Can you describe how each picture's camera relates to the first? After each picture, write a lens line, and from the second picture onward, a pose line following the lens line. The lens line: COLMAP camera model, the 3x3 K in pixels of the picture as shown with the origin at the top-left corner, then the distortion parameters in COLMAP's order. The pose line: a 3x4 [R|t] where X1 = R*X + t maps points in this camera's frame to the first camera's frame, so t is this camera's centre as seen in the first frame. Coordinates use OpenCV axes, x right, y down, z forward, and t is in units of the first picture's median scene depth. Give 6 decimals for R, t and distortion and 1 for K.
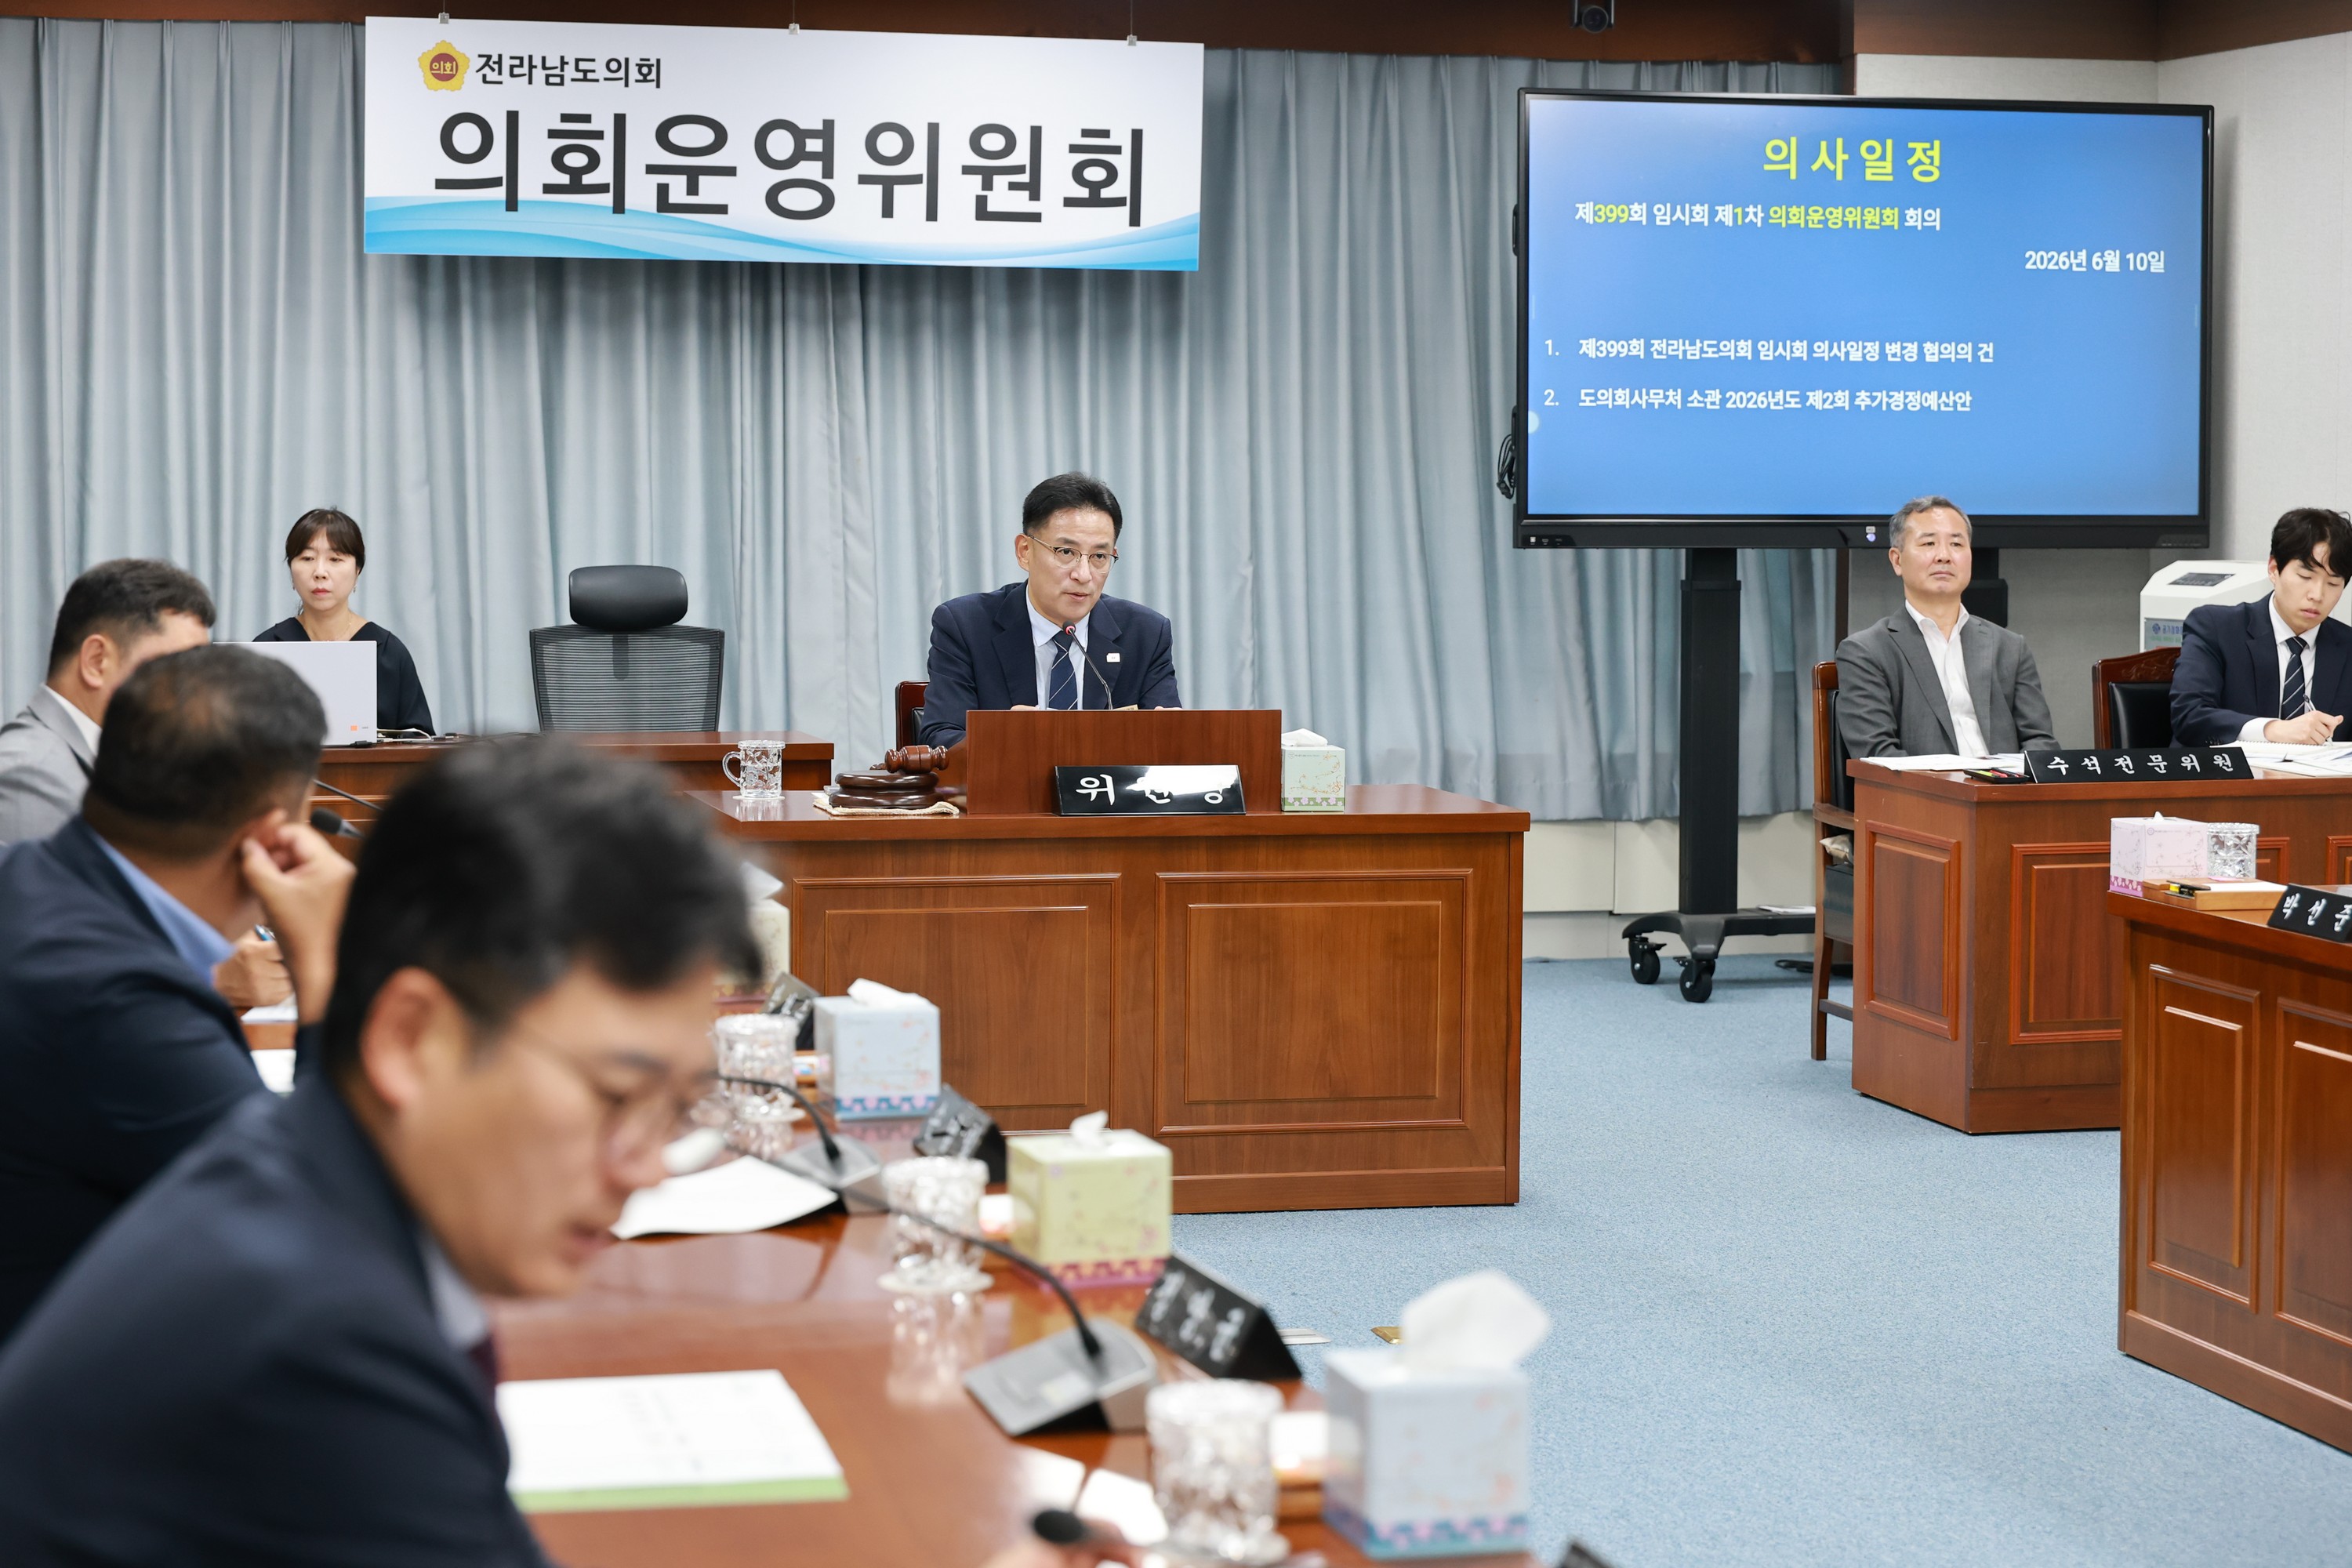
lens RADIAL K [[4740.9, 0, 1176.0], [0, 4740.9, 784.0], [0, 0, 1]] dist [0.018486, 0.053108]
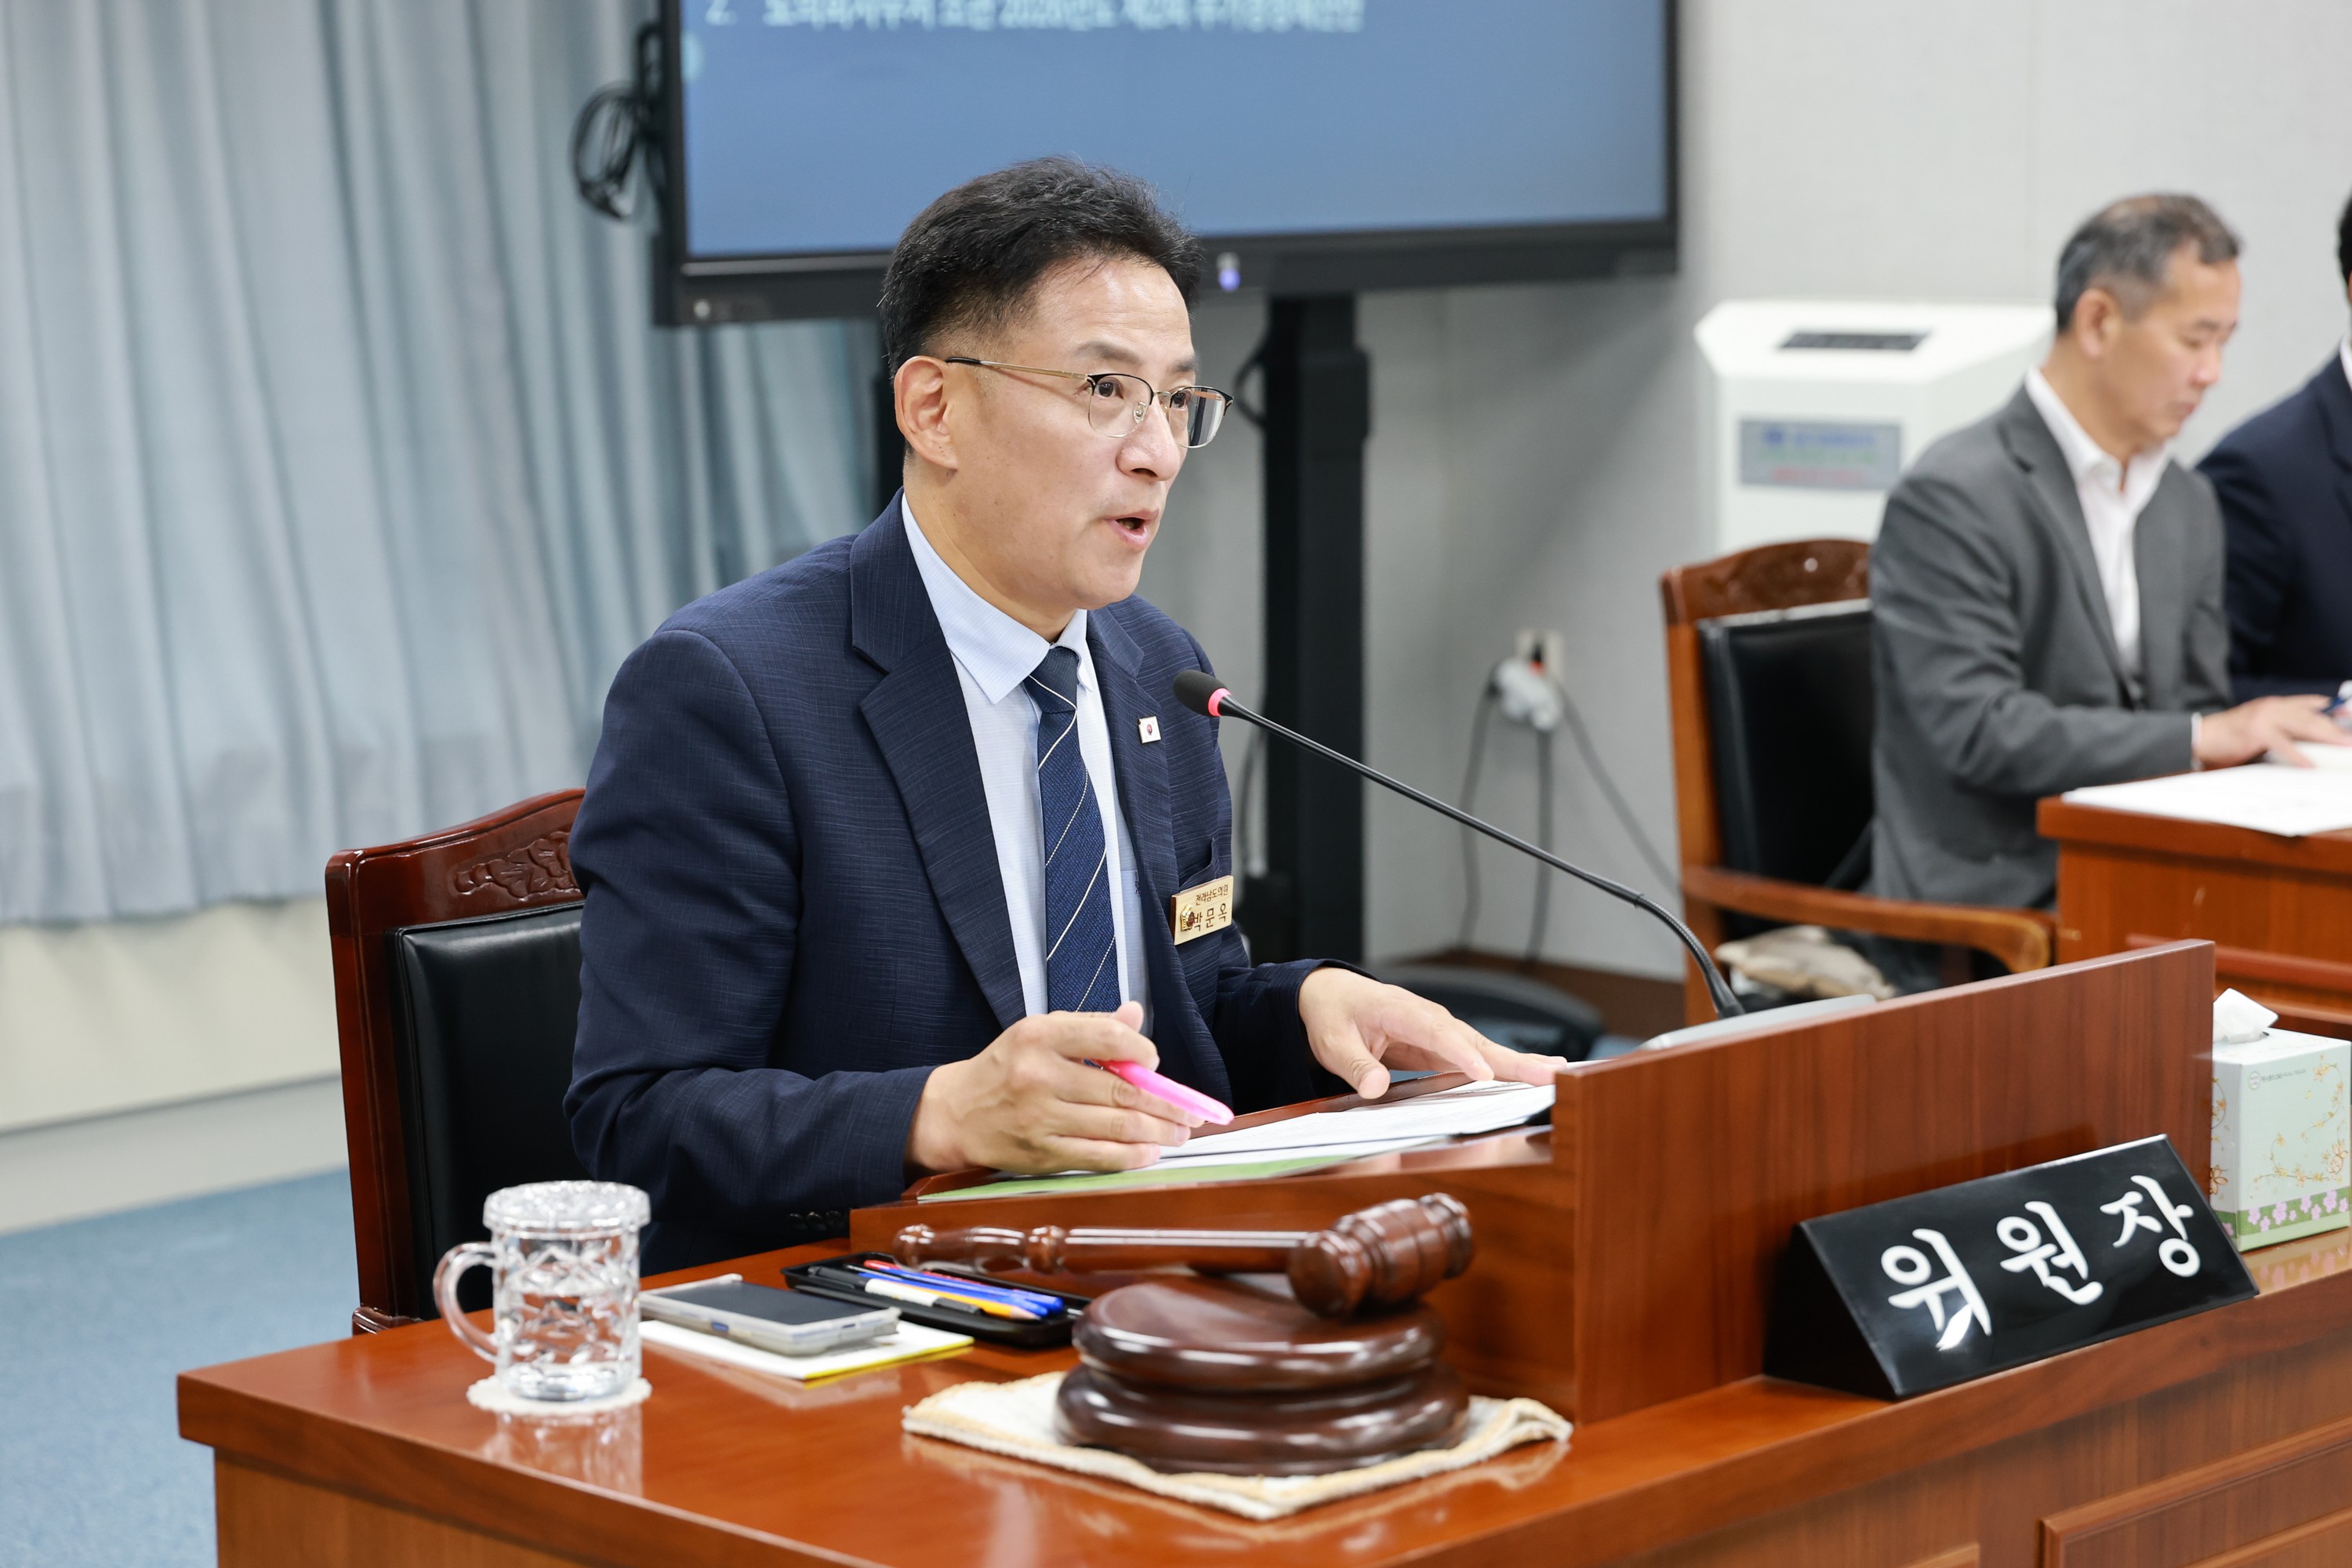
lens RADIAL K [[5233.4, 0, 1176.2], [0, 5233.4, 930.0], [0, 0, 1]] dist [-0.949250, 7.319668]
pose [[0.838143, -0.088900, 0.538157, -0.223548], [0.040866, 0.994090, 0.100572, -0.054214], [-0.543917, -0.062301, 0.836823, 0.752387]]
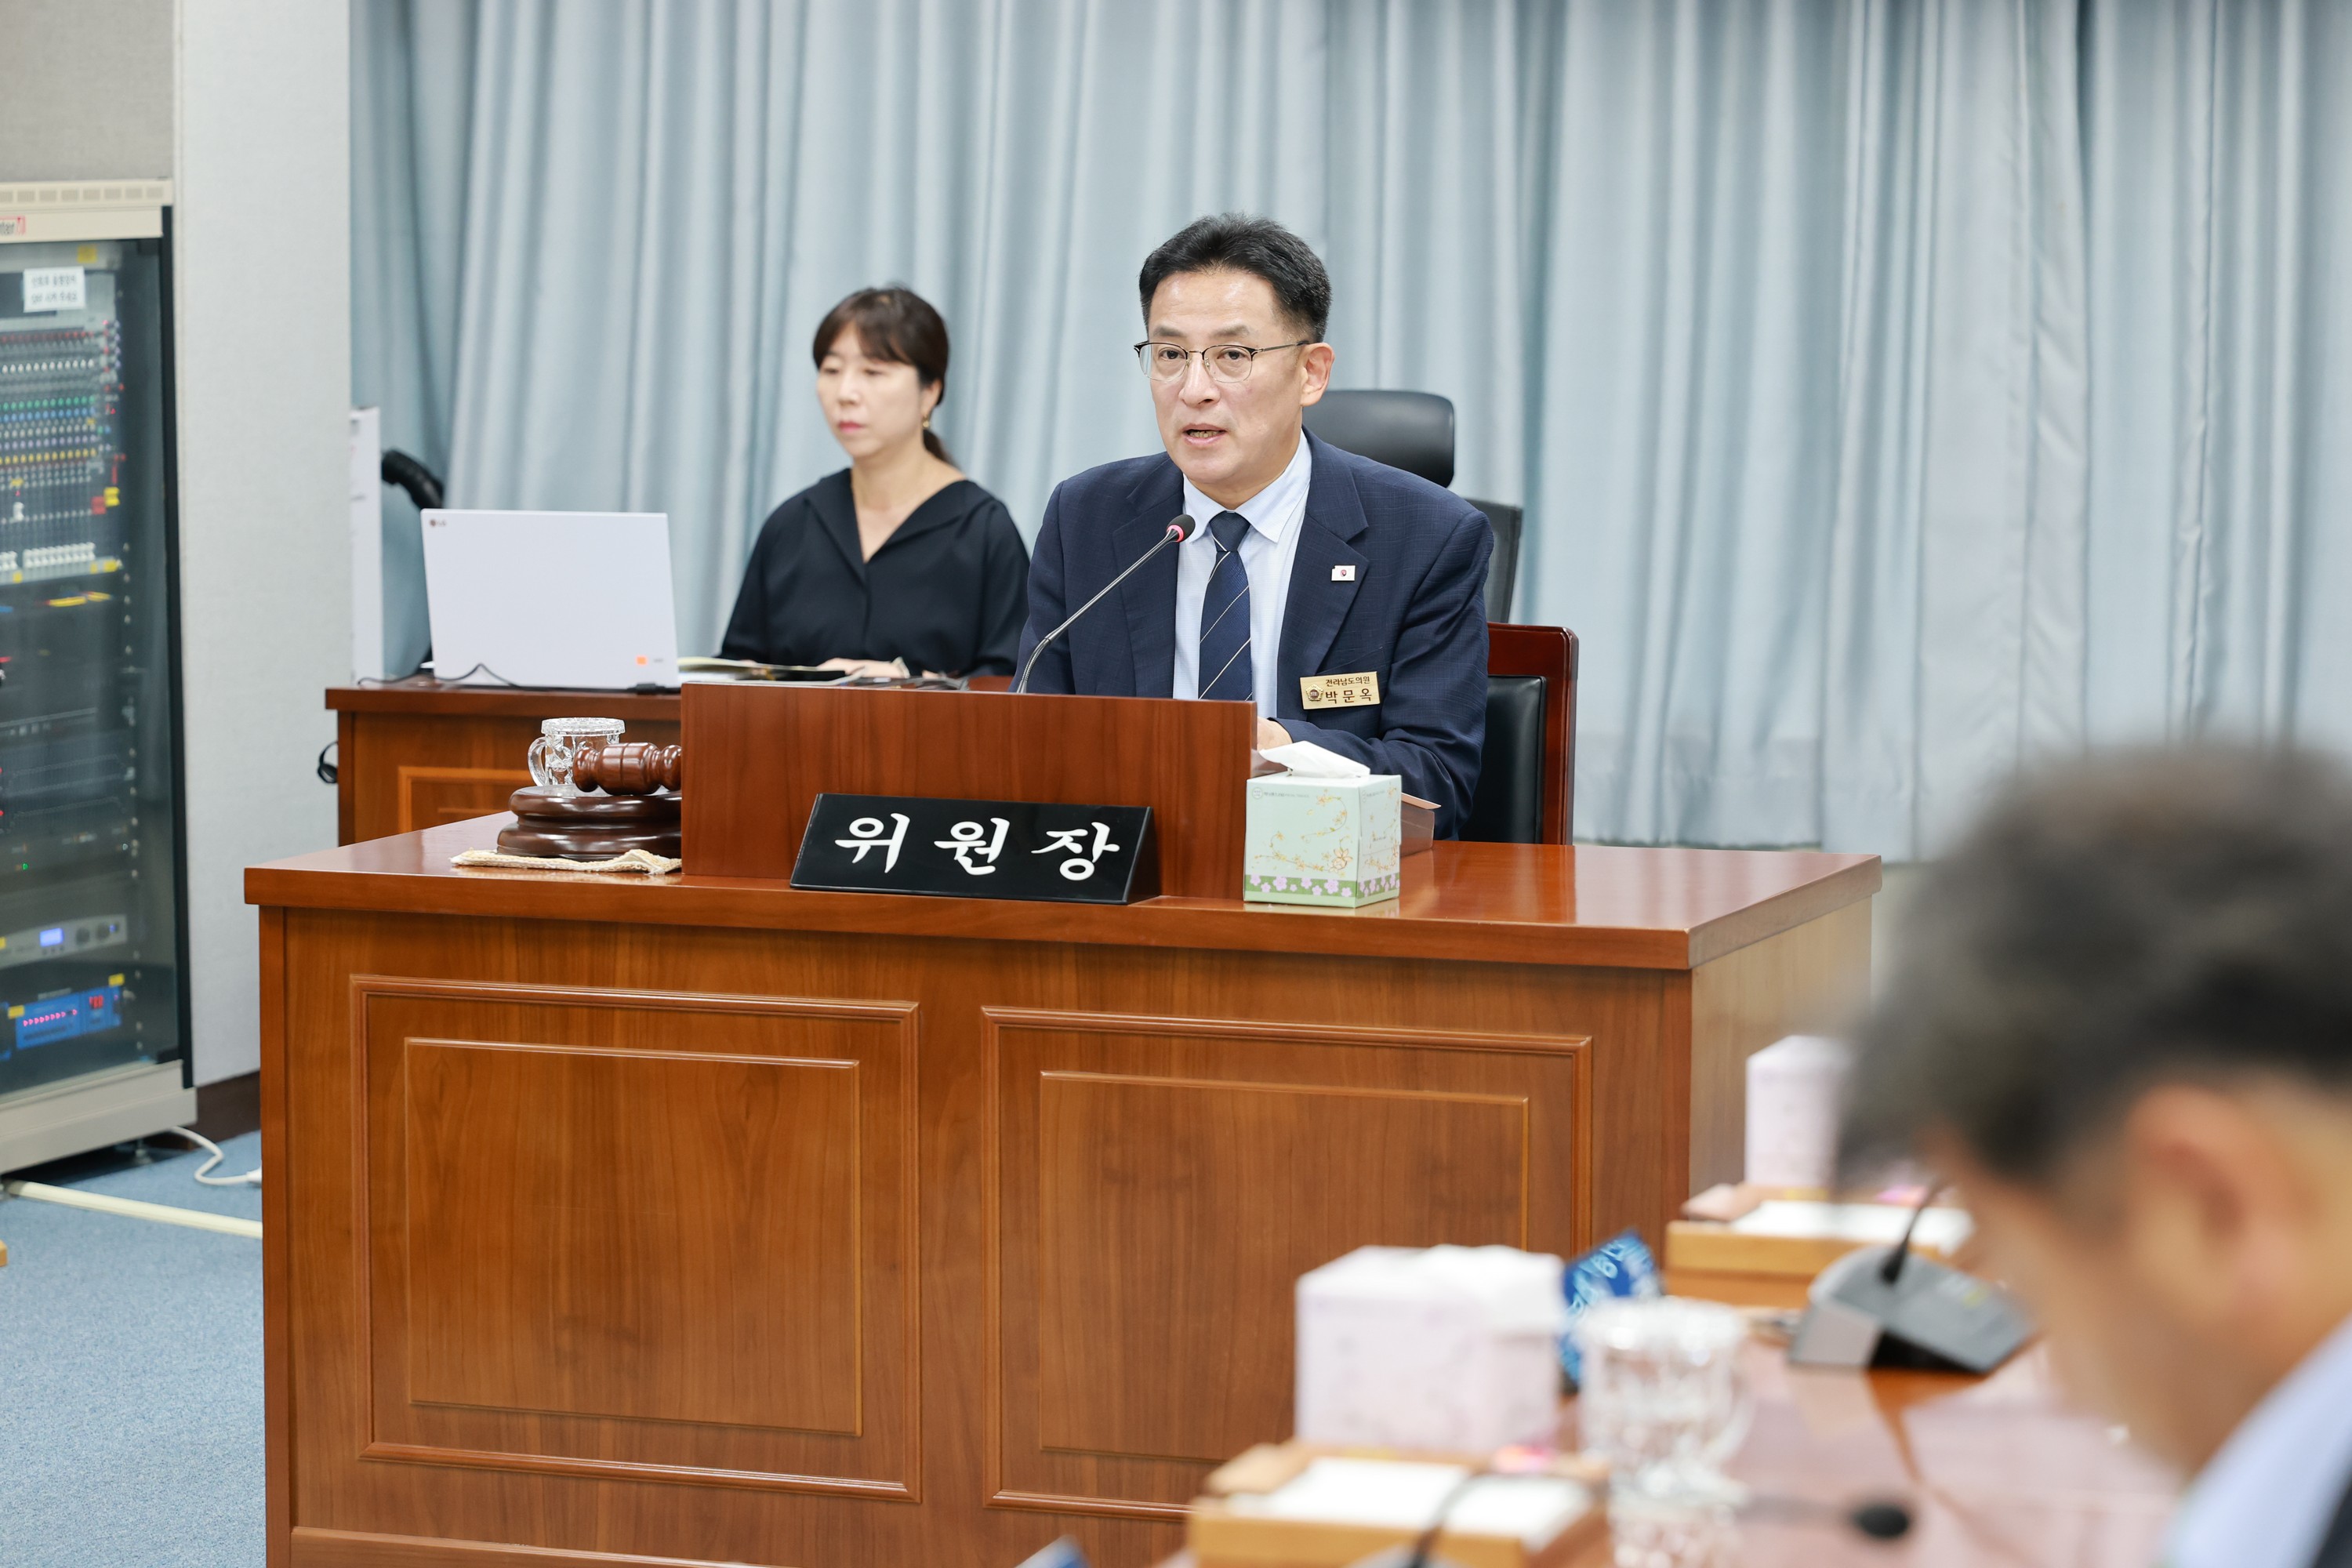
lens RADIAL K [[7183.3, 0, 1176.0], [0, 7183.3, 784.0], [0, 0, 1]] dist [-0.490527, -0.679973]
pose [[0.835492, 0.046127, -0.547563, 0.441218], [-0.037249, 0.998933, 0.027316, -0.027869], [0.548238, -0.002426, 0.836319, 0.349470]]
